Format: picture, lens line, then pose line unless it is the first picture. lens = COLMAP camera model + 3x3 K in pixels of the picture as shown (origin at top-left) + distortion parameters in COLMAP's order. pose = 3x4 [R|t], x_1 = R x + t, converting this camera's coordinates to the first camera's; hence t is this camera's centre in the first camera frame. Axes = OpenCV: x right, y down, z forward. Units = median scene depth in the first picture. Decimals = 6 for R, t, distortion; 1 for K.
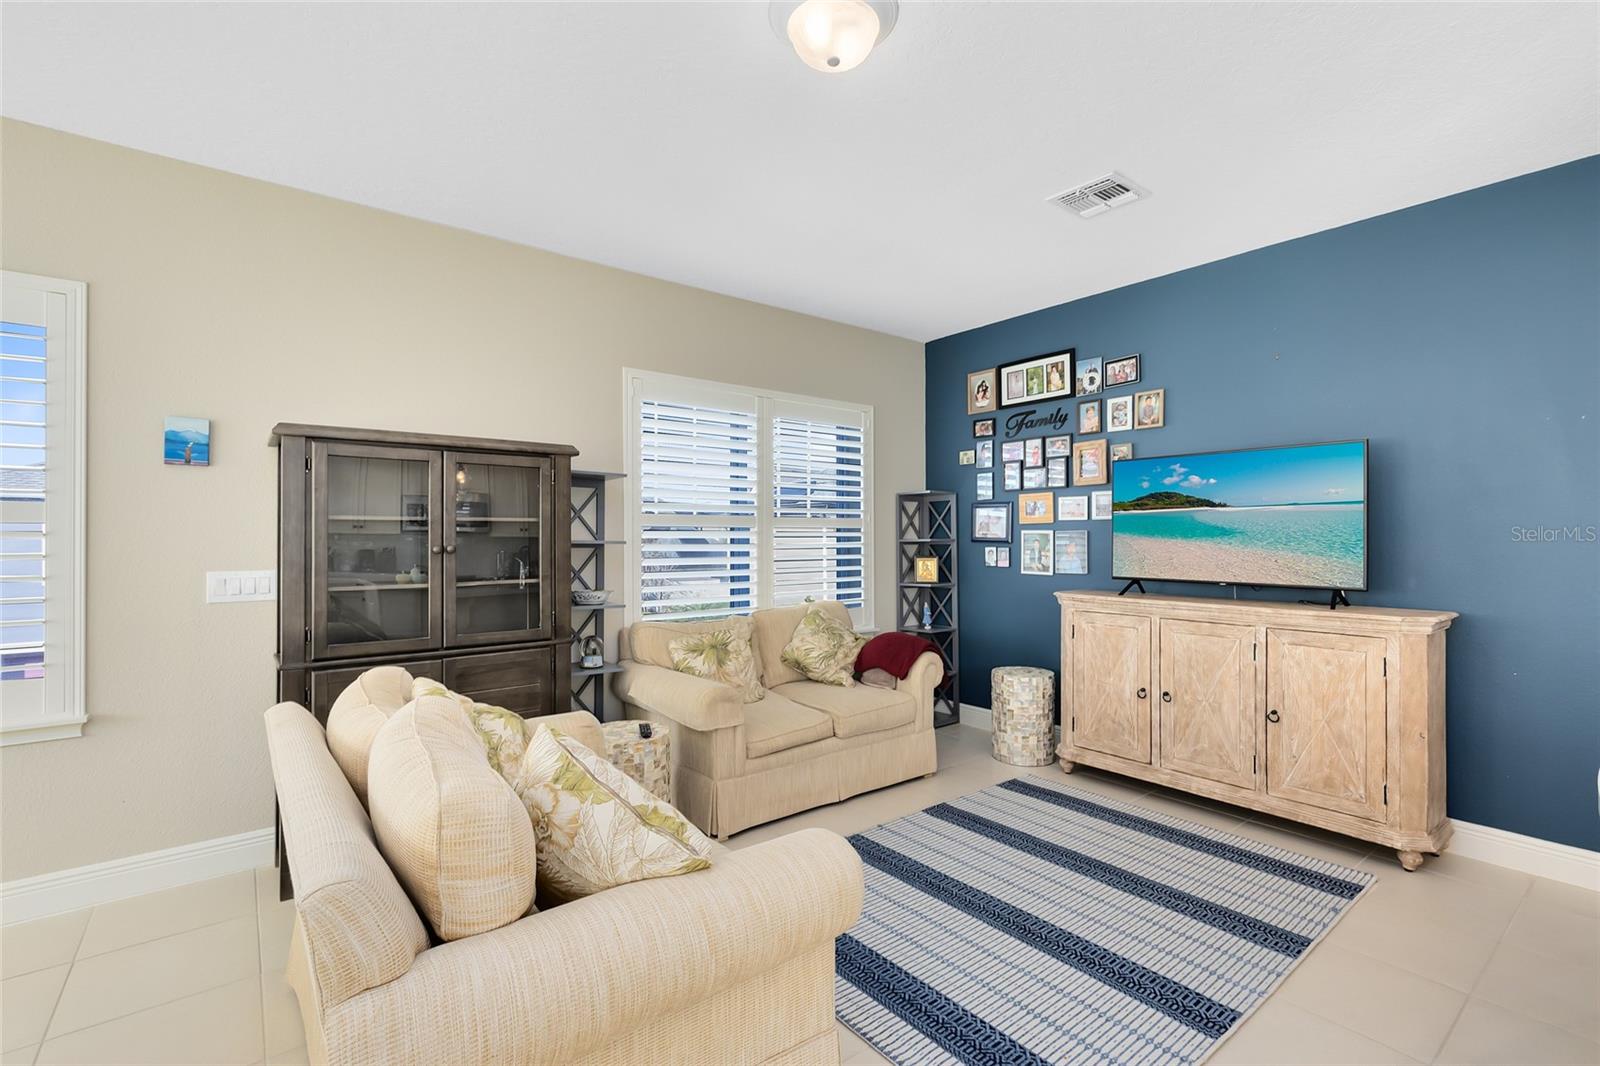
lens RADIAL K [[717.4, 0, 803.3], [0, 717.4, 534.0], [0, 0, 1]] dist [0.000361, -0.002610]
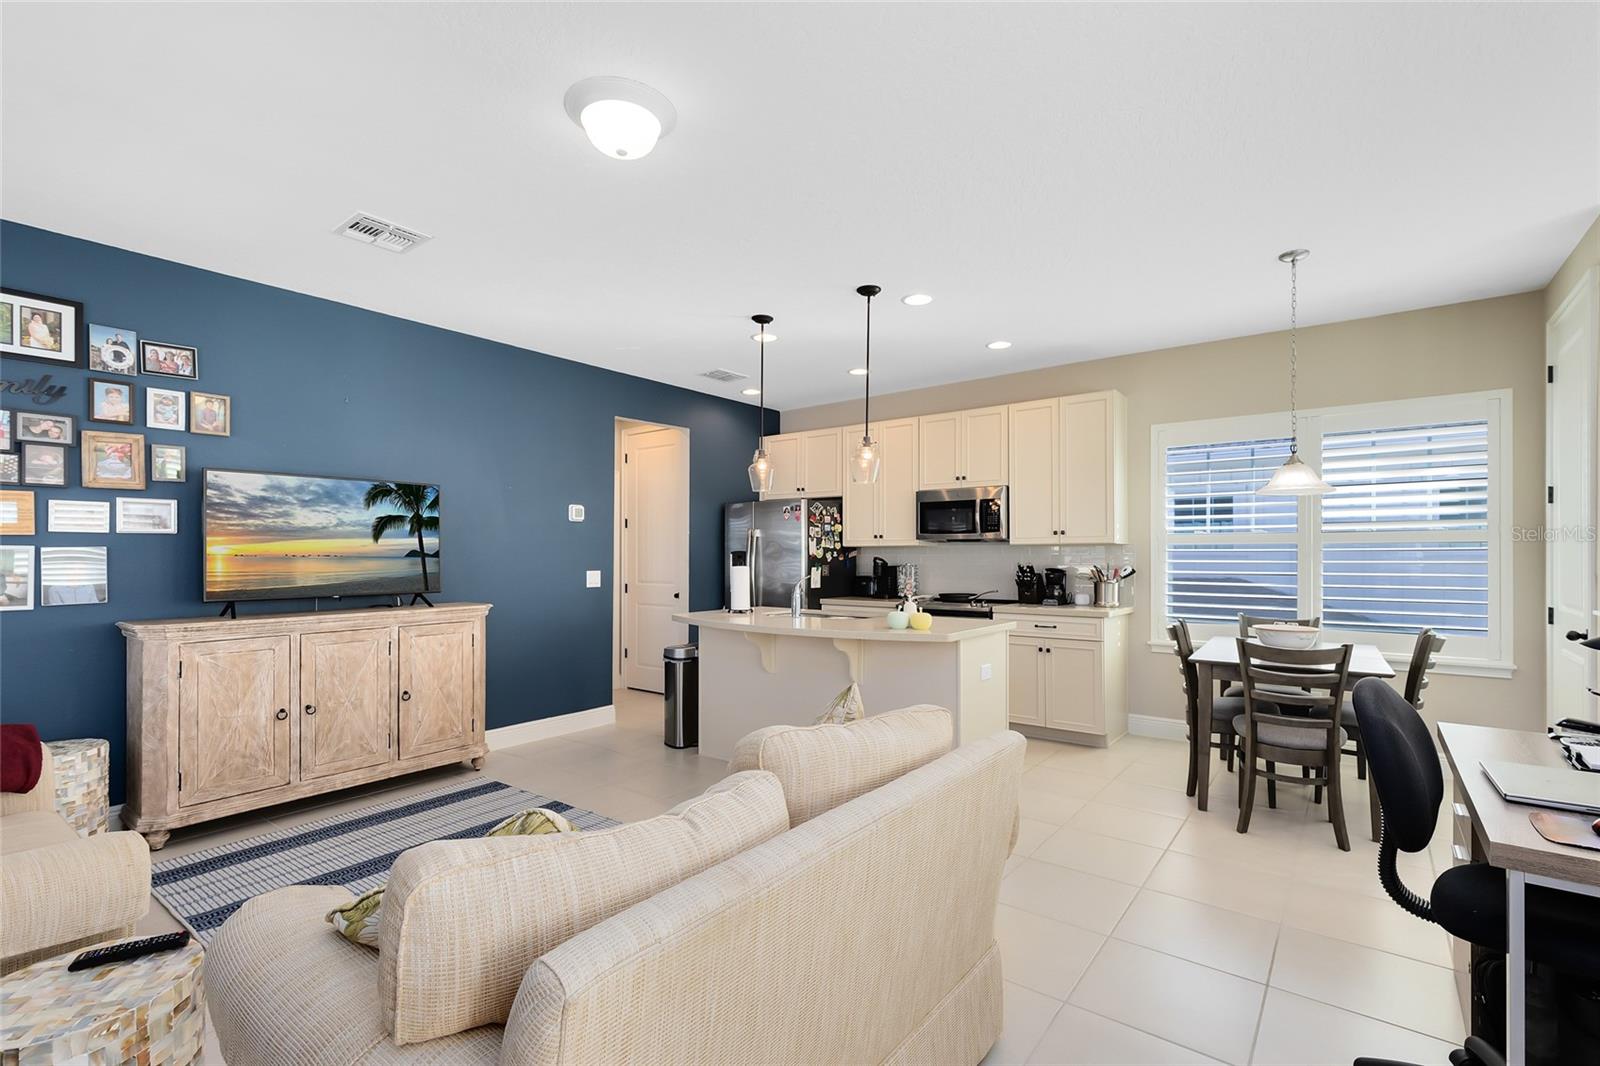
lens RADIAL K [[717.4, 0, 798.5], [0, 717.4, 555.0], [0, 0, 1]] dist [0.000361, -0.002610]
pose [[-0.238842, -0.001651, 0.971057, -0.627499], [-0.000946, 0.999998, 0.001467, 0.002843], [-0.971058, -0.000568, -0.238843, 0.536013]]
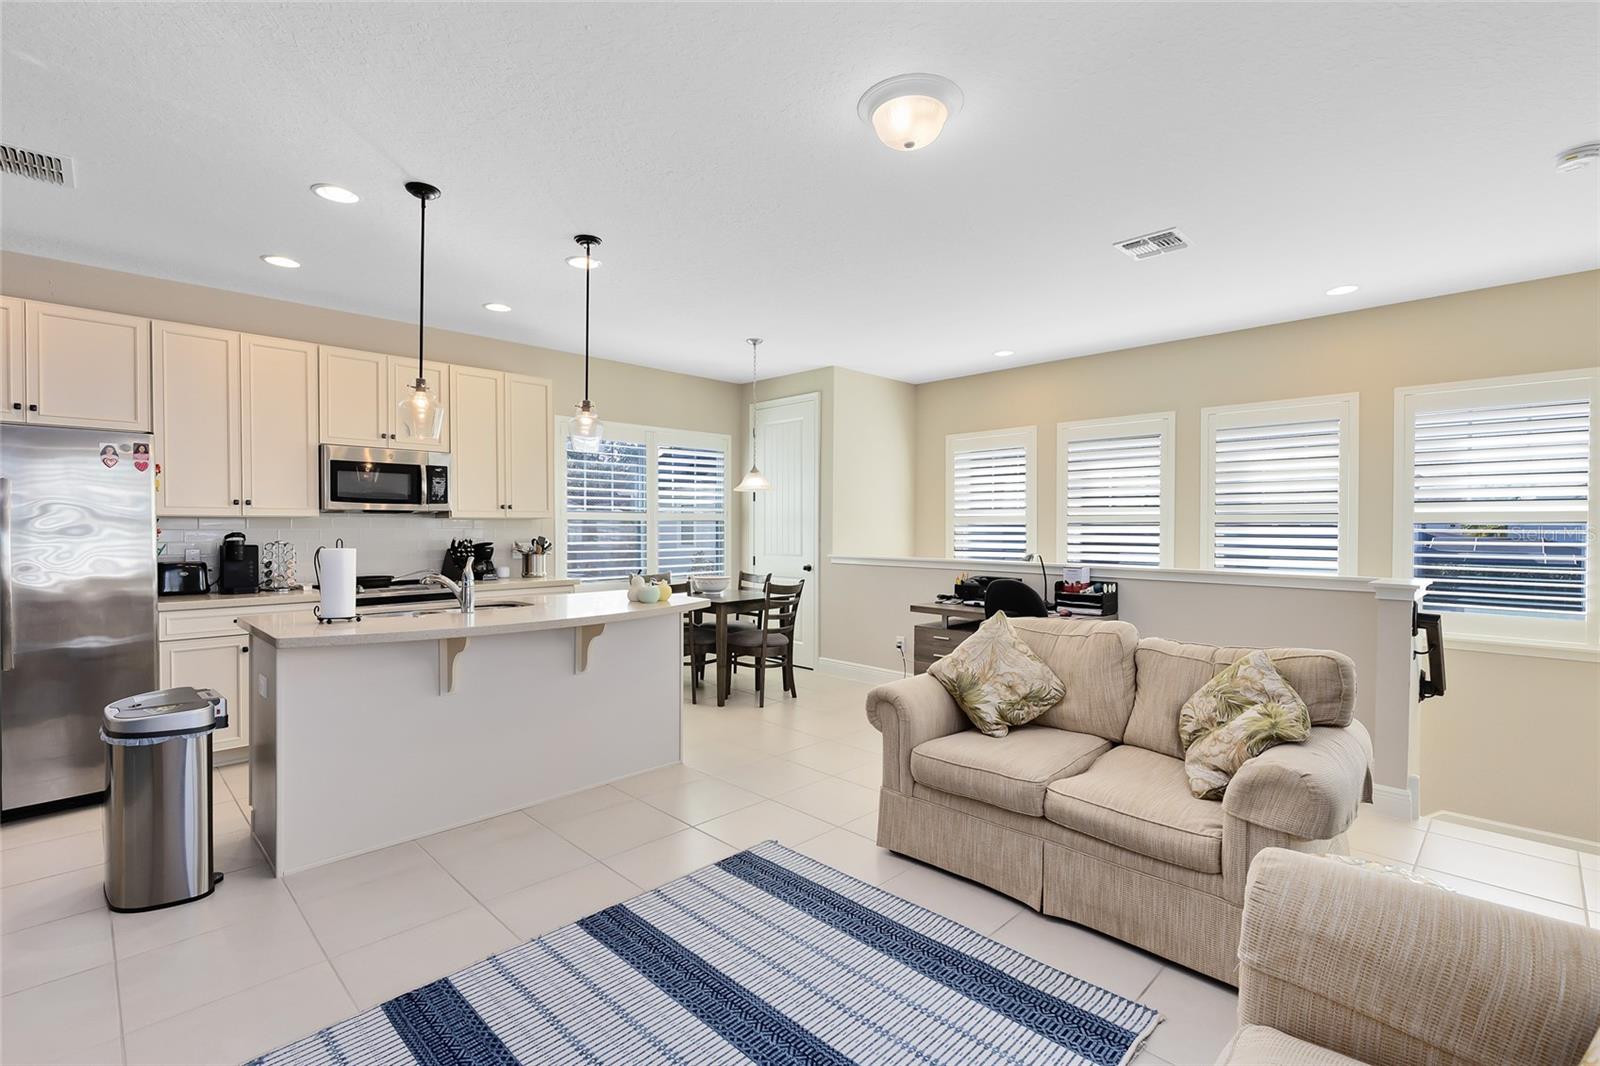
lens RADIAL K [[717.4, 0, 806.6], [0, 717.4, 542.9], [0, 0, 1]] dist [0.000361, -0.002610]
pose [[-0.992002, 0.001473, -0.126214, 0.199681], [-0.001230, 0.999772, 0.021336, 0.000553], [0.126216, 0.021320, -0.991774, 1.182206]]
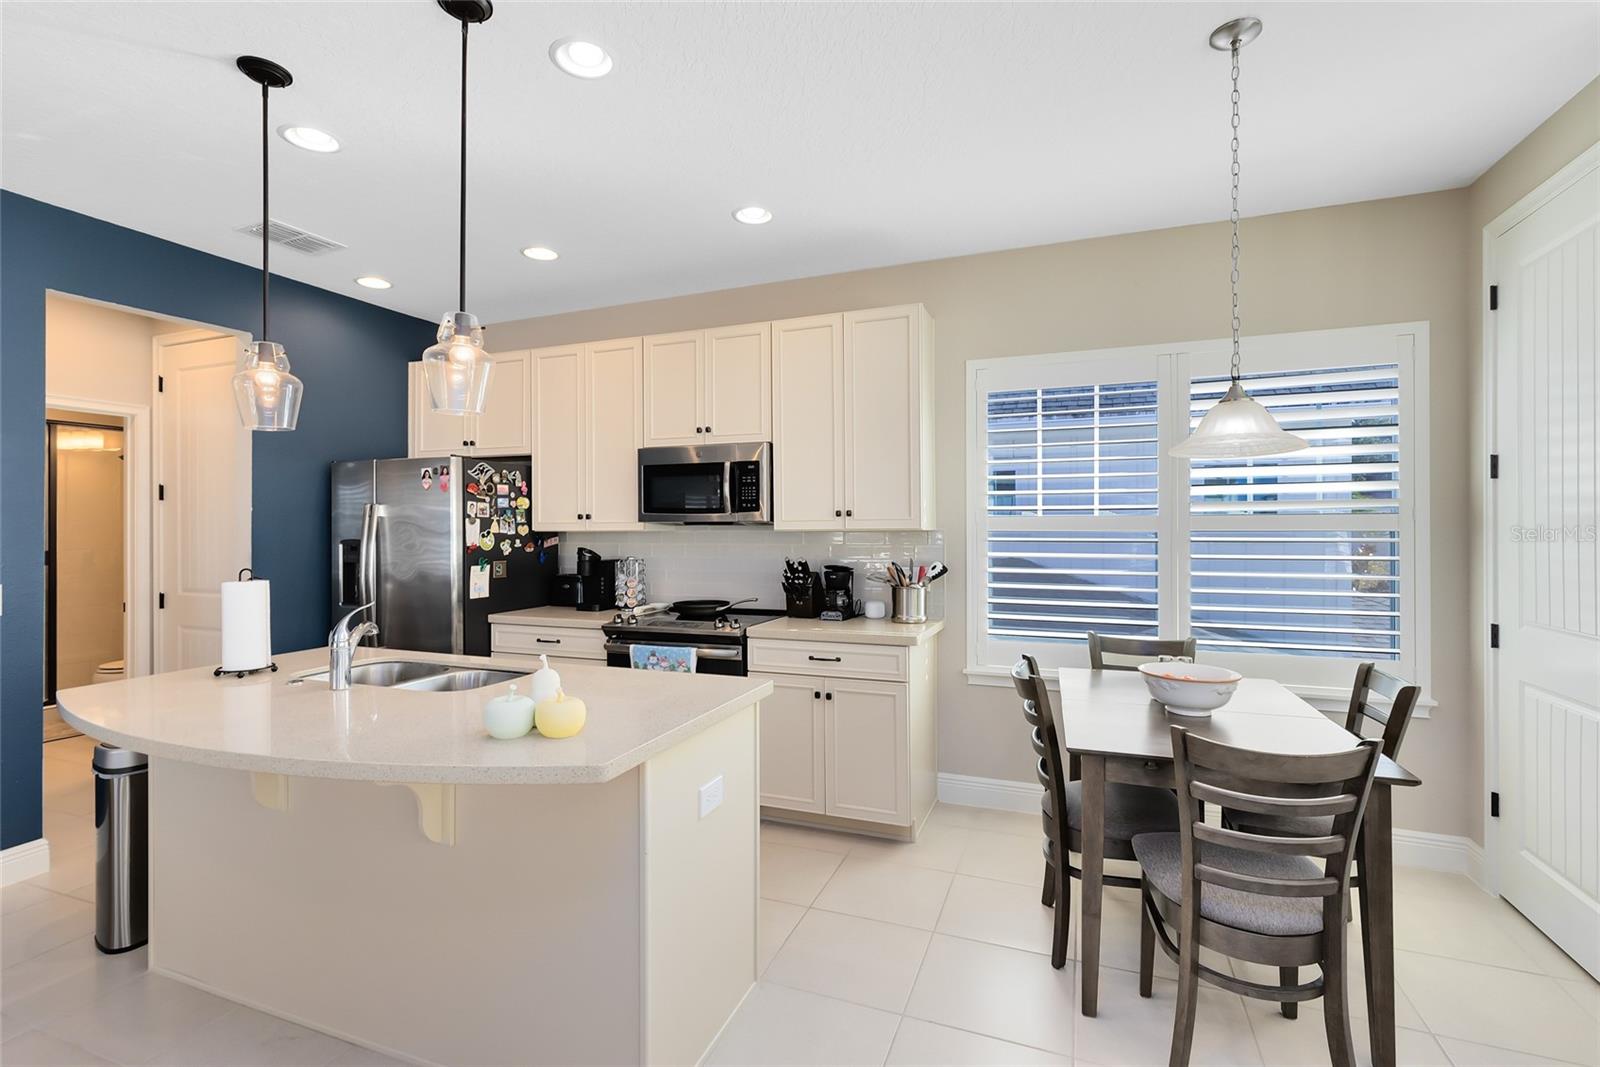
lens RADIAL K [[717.4, 0, 798.4], [0, 717.4, 522.2], [0, 0, 1]] dist [0.000361, -0.002610]
pose [[-0.508683, 0.005229, 0.860938, -0.170583], [0.001697, 0.999986, -0.005071, -0.022754], [-0.860952, -0.001119, -0.508685, 0.238208]]
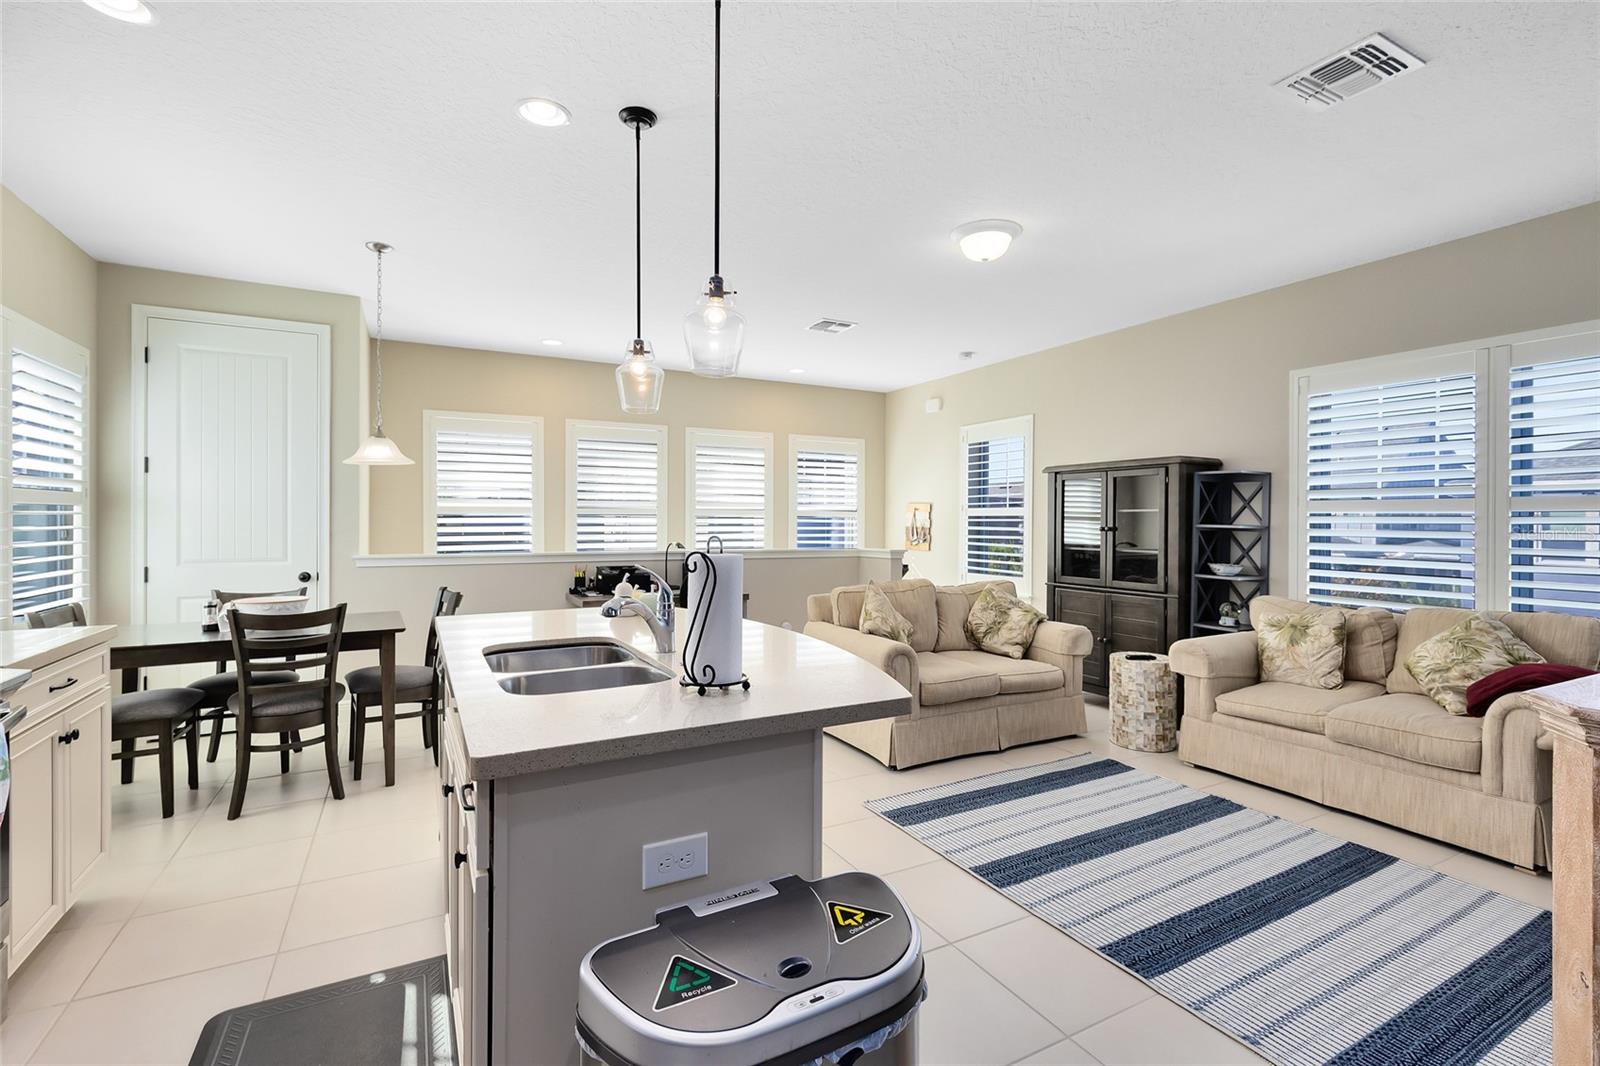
lens RADIAL K [[717.4, 0, 801.1], [0, 717.4, 525.4], [0, 0, 1]] dist [0.000361, -0.002610]
pose [[-0.168750, 0.005598, -0.985643, 1.025629], [-0.002334, 0.999979, 0.006079, 0.003494], [0.985656, 0.003326, -0.168733, 0.456030]]
